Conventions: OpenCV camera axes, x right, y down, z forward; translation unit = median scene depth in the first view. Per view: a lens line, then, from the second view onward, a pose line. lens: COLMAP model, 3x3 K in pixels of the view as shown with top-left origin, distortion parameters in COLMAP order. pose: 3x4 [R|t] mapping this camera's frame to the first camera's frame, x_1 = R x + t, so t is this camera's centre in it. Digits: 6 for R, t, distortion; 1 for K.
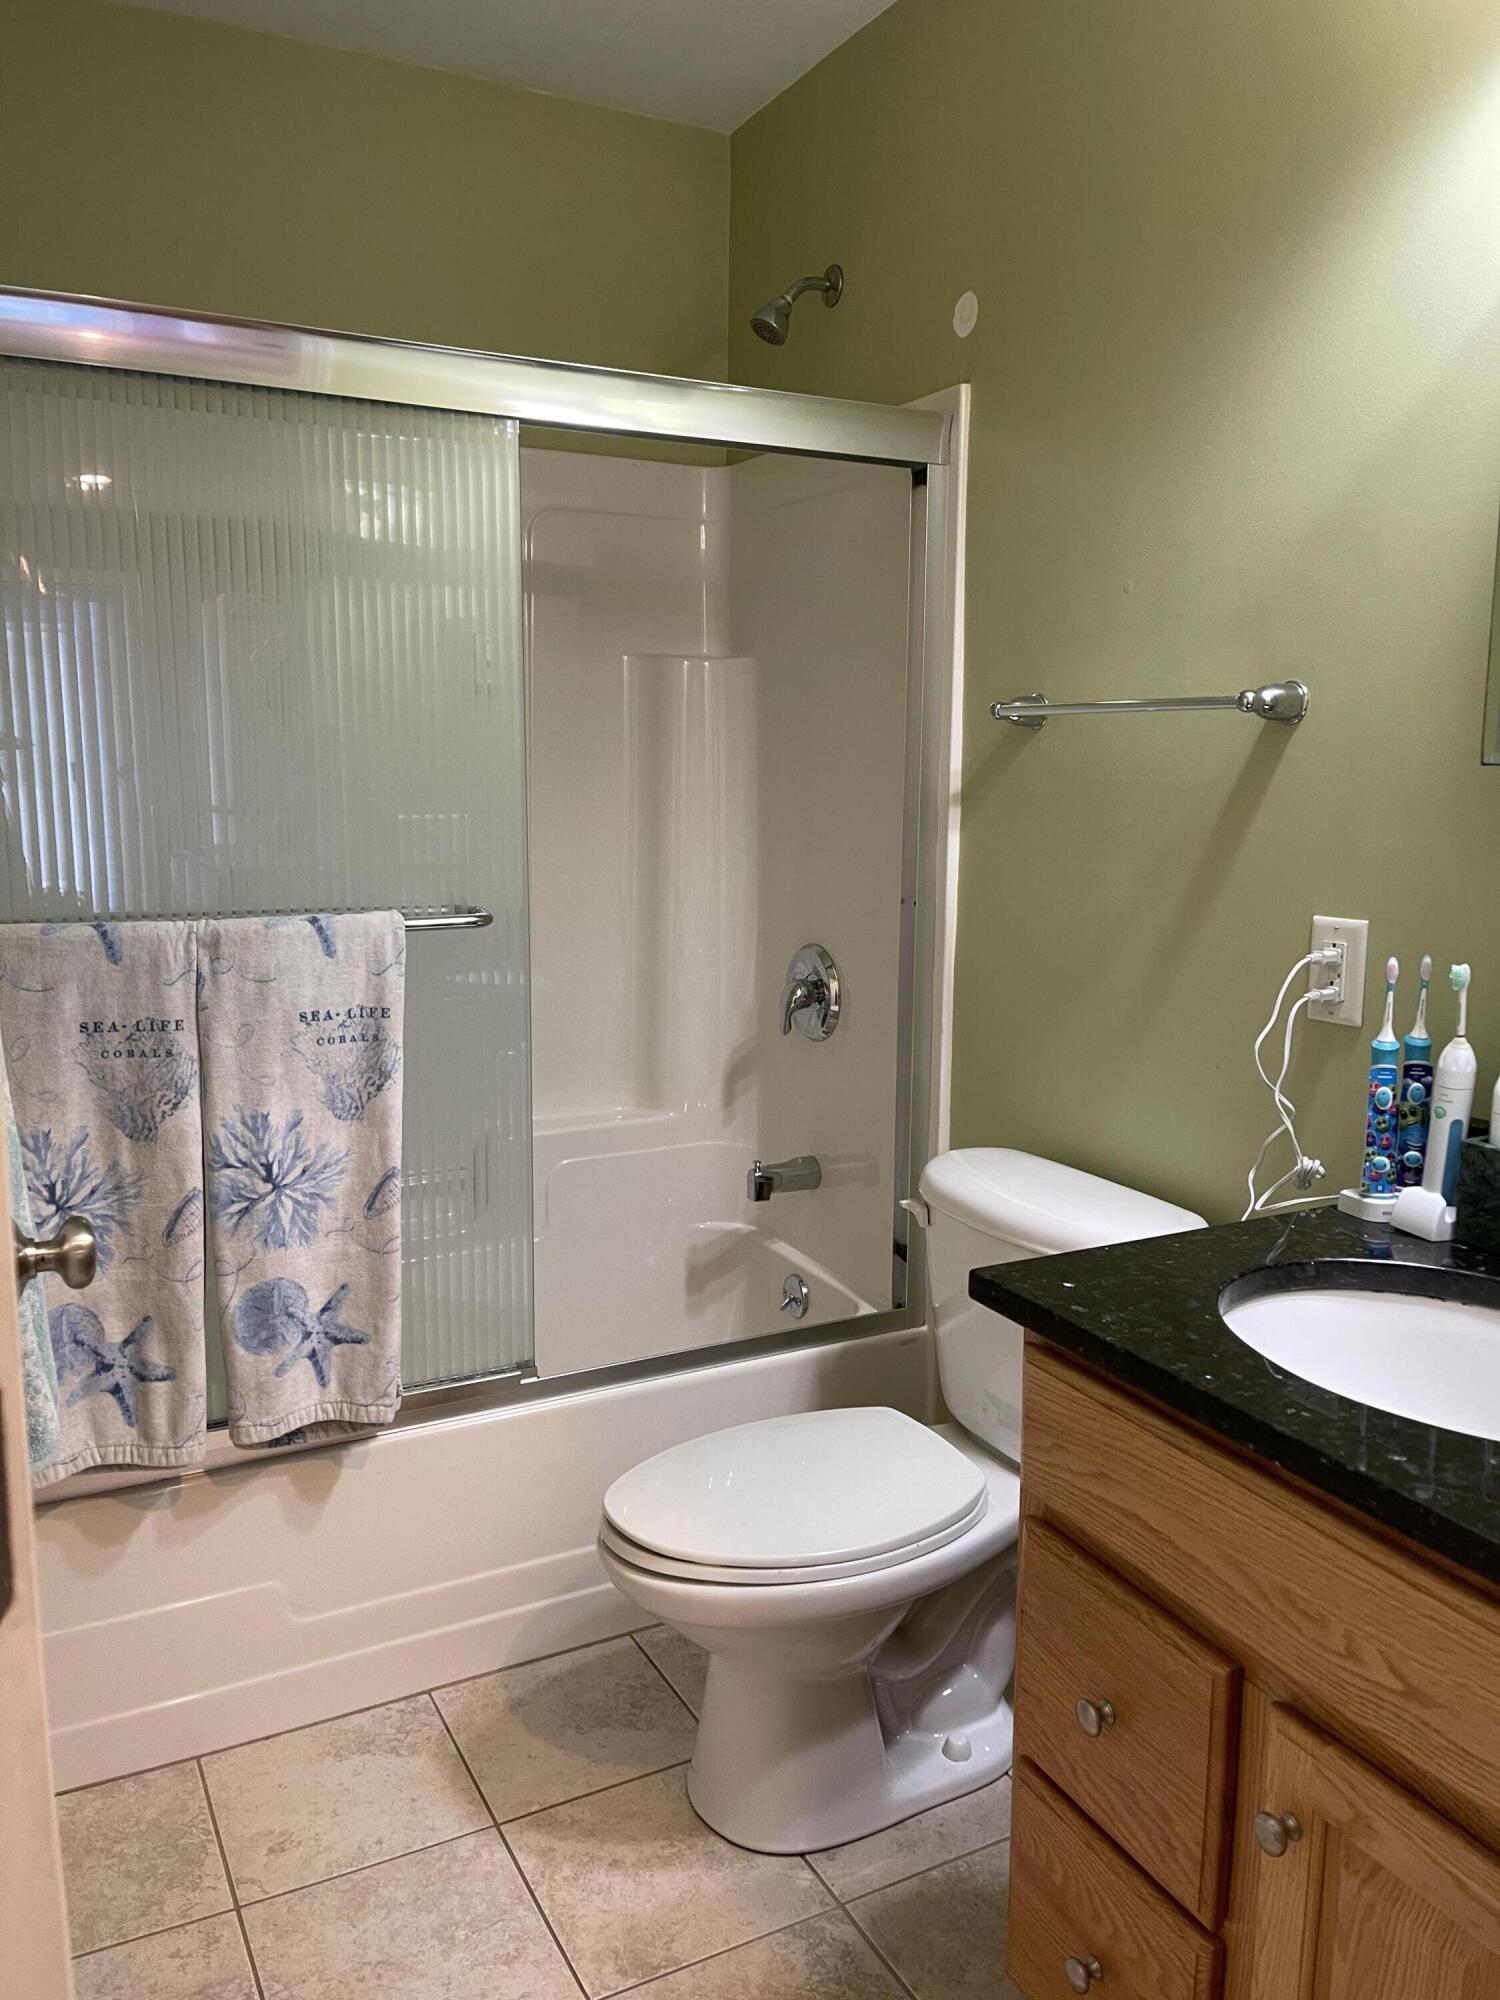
lens RADIAL K [[1509.6, 0, 750.0], [0, 1509.6, 1000.0], [0, 0, 1]] dist [-0.002233, -0.002987]
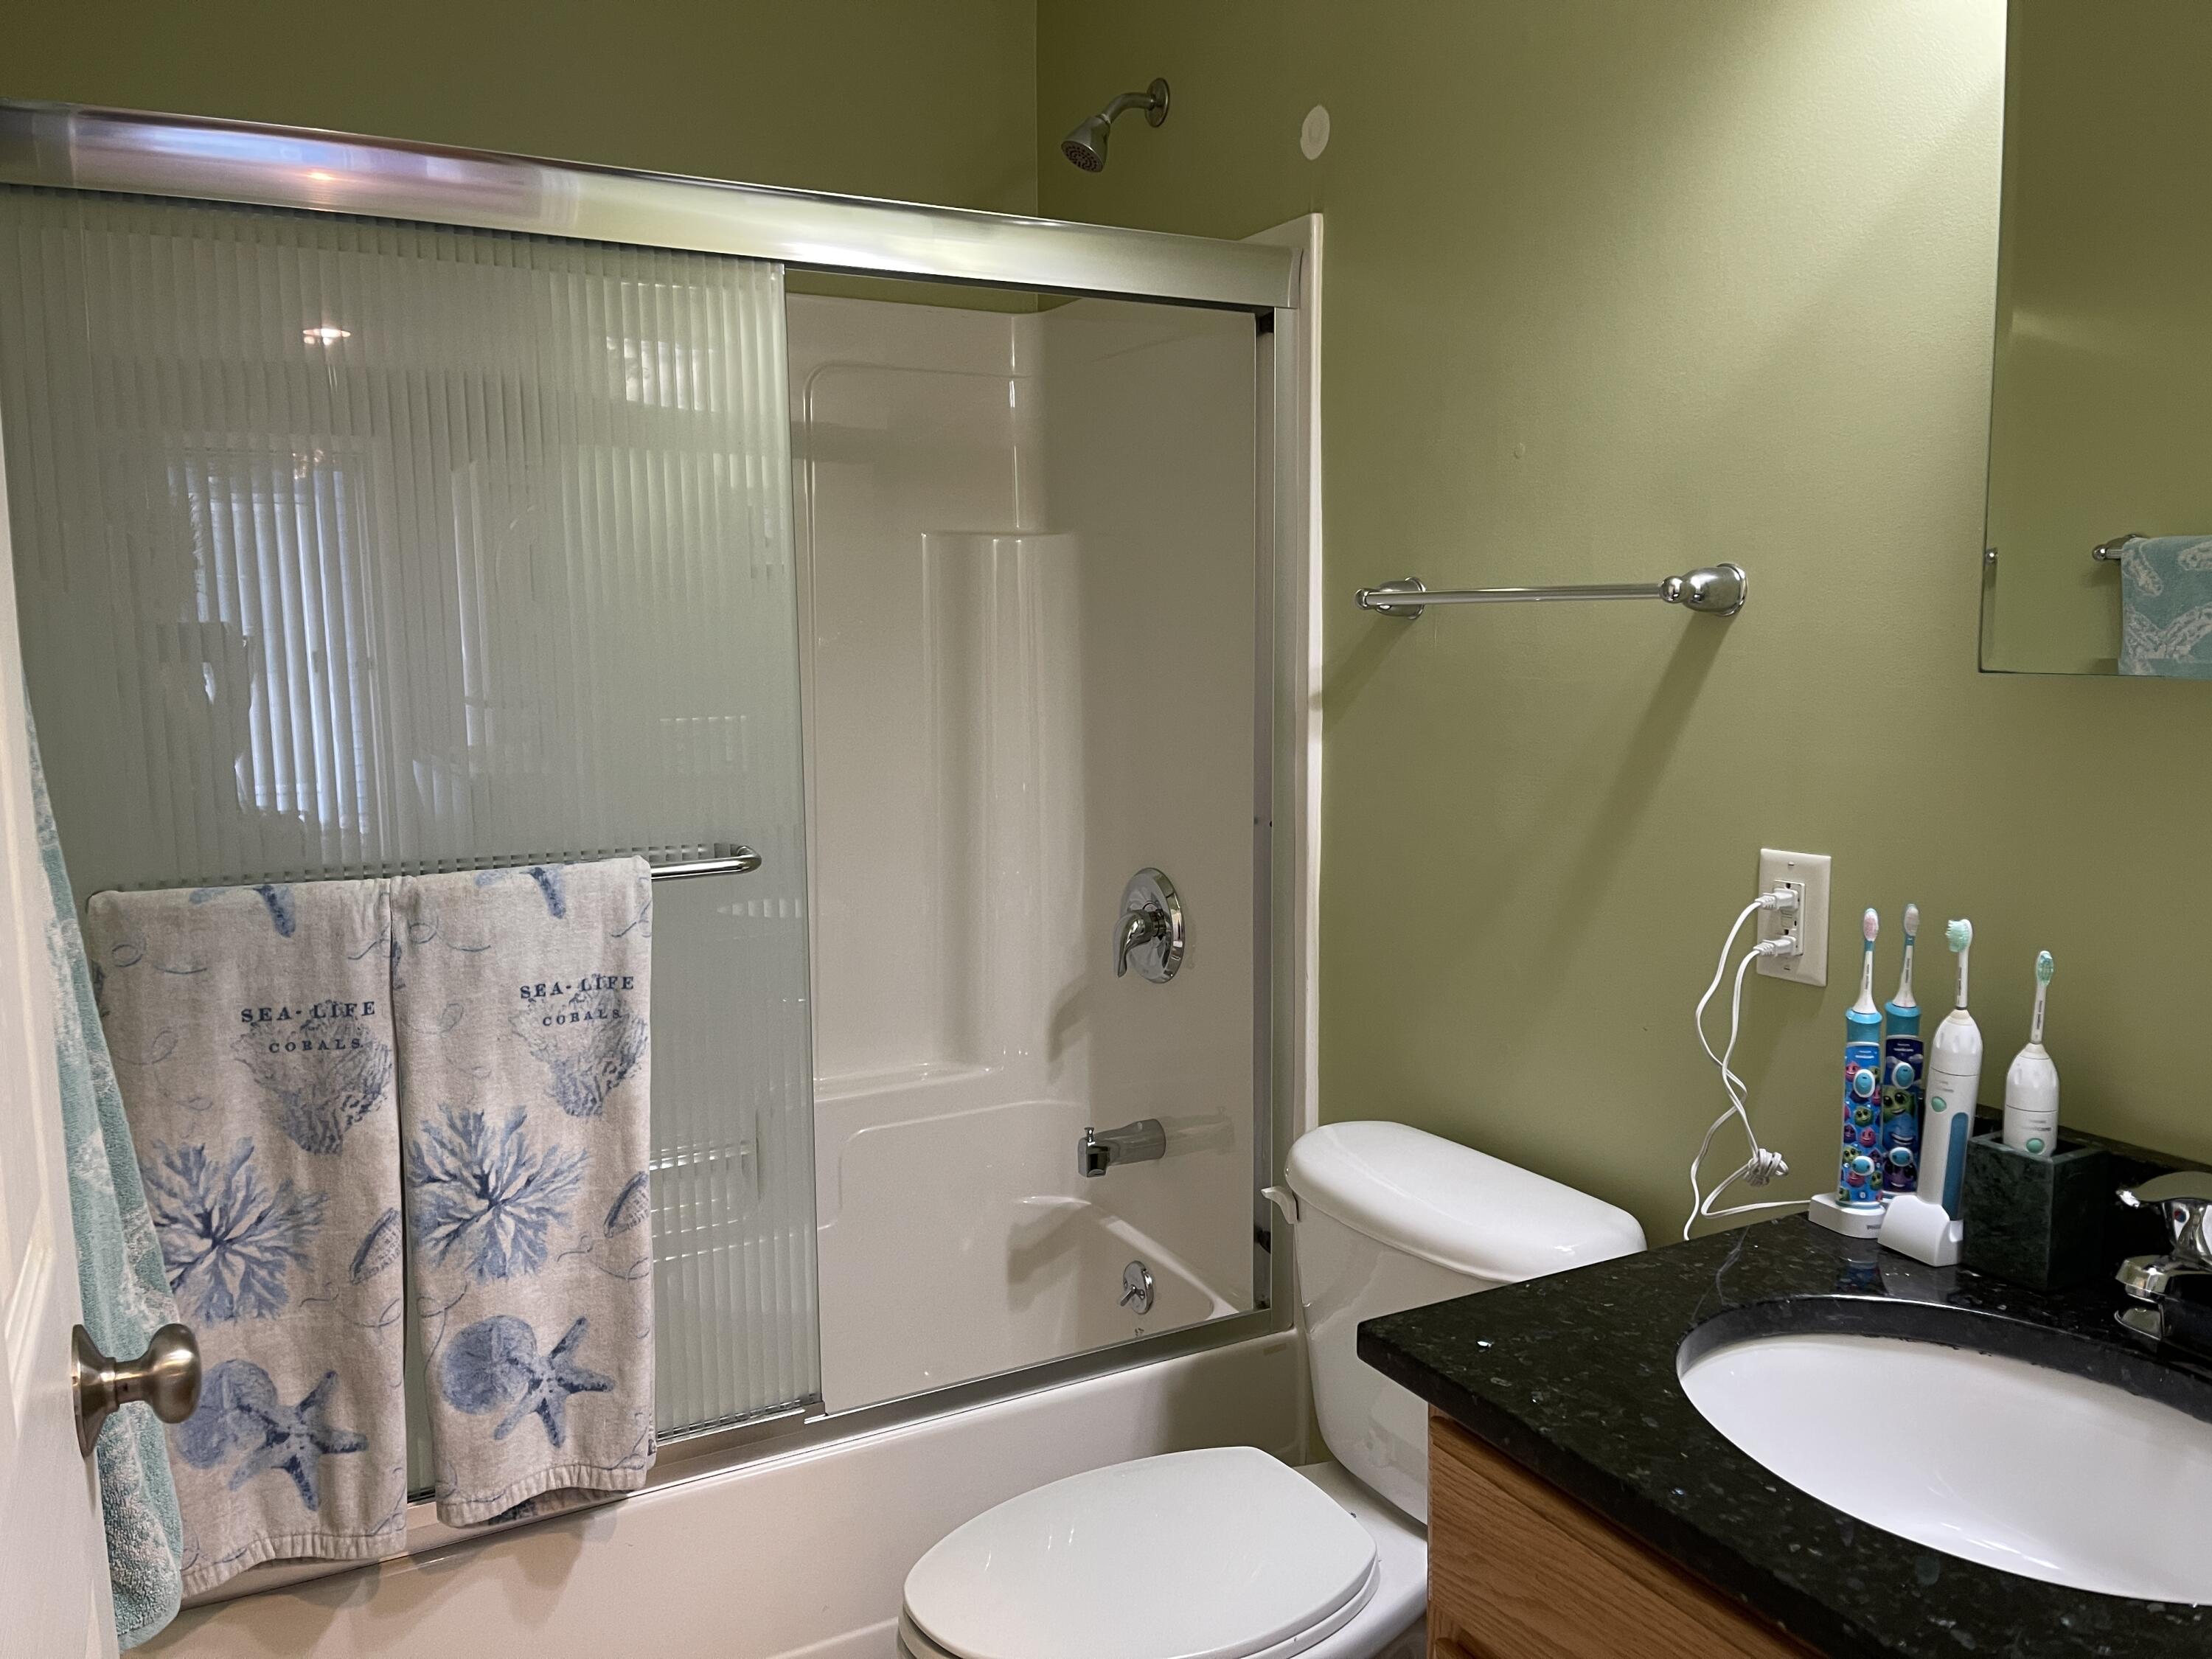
lens RADIAL K [[1655.5, 0, 1109.2], [0, 1655.5, 831.3], [0, 0, 1]] dist [-0.001951, -0.000057]
pose [[0.999691, -0.018833, 0.016237, 0.005510], [0.019367, 0.999255, -0.033392, -0.039483], [-0.015596, 0.033696, 0.999310, 0.101725]]
